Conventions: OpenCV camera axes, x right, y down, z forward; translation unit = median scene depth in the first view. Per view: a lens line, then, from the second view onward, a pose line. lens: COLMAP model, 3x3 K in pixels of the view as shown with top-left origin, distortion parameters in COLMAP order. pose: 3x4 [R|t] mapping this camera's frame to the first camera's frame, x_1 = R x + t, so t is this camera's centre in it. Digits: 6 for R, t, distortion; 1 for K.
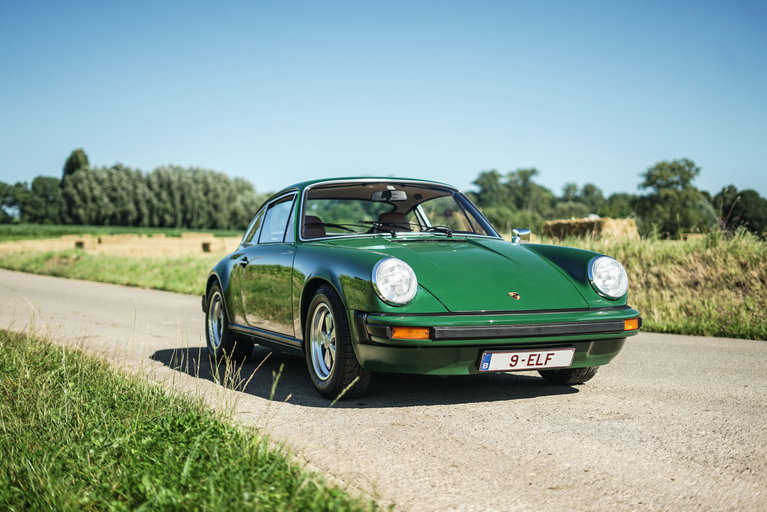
lens RADIAL K [[1162.7, 0, 386.1], [0, 1162.7, 257.2], [0, 0, 1]] dist [-0.031270, 0.076808]
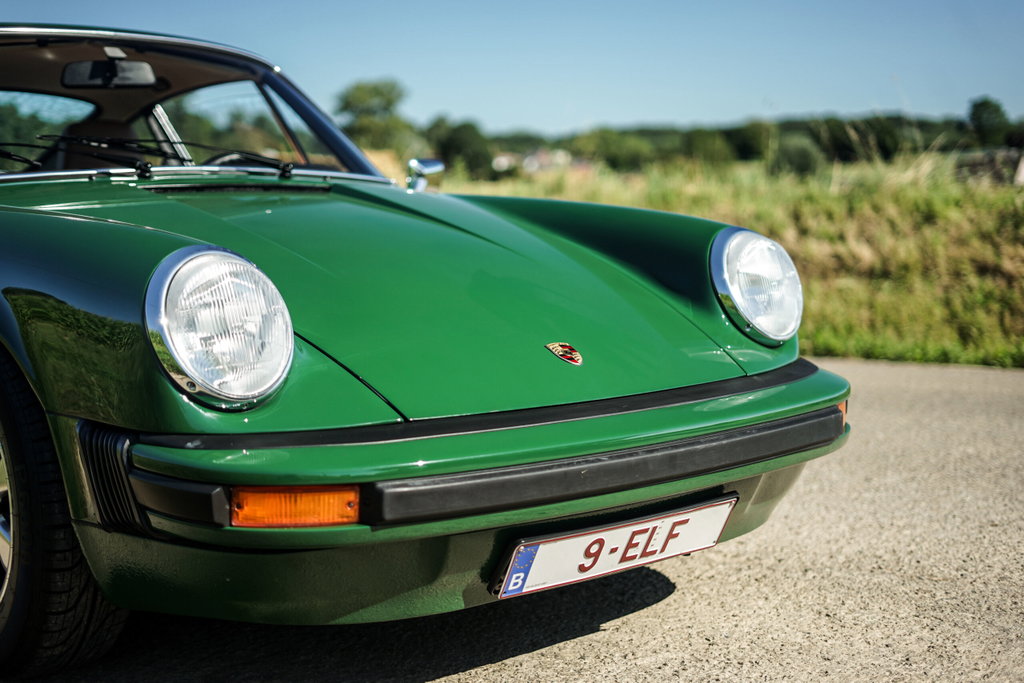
lens RADIAL K [[1504.3, 0, 493.9], [0, 1504.3, 341.8], [0, 0, 1]] dist [-0.031881, -0.052381]
pose [[0.947580, -0.033234, 0.317786, -0.033832], [0.004572, 0.995885, 0.090515, -0.006782], [-0.319486, -0.084318, 0.943832, 0.416768]]
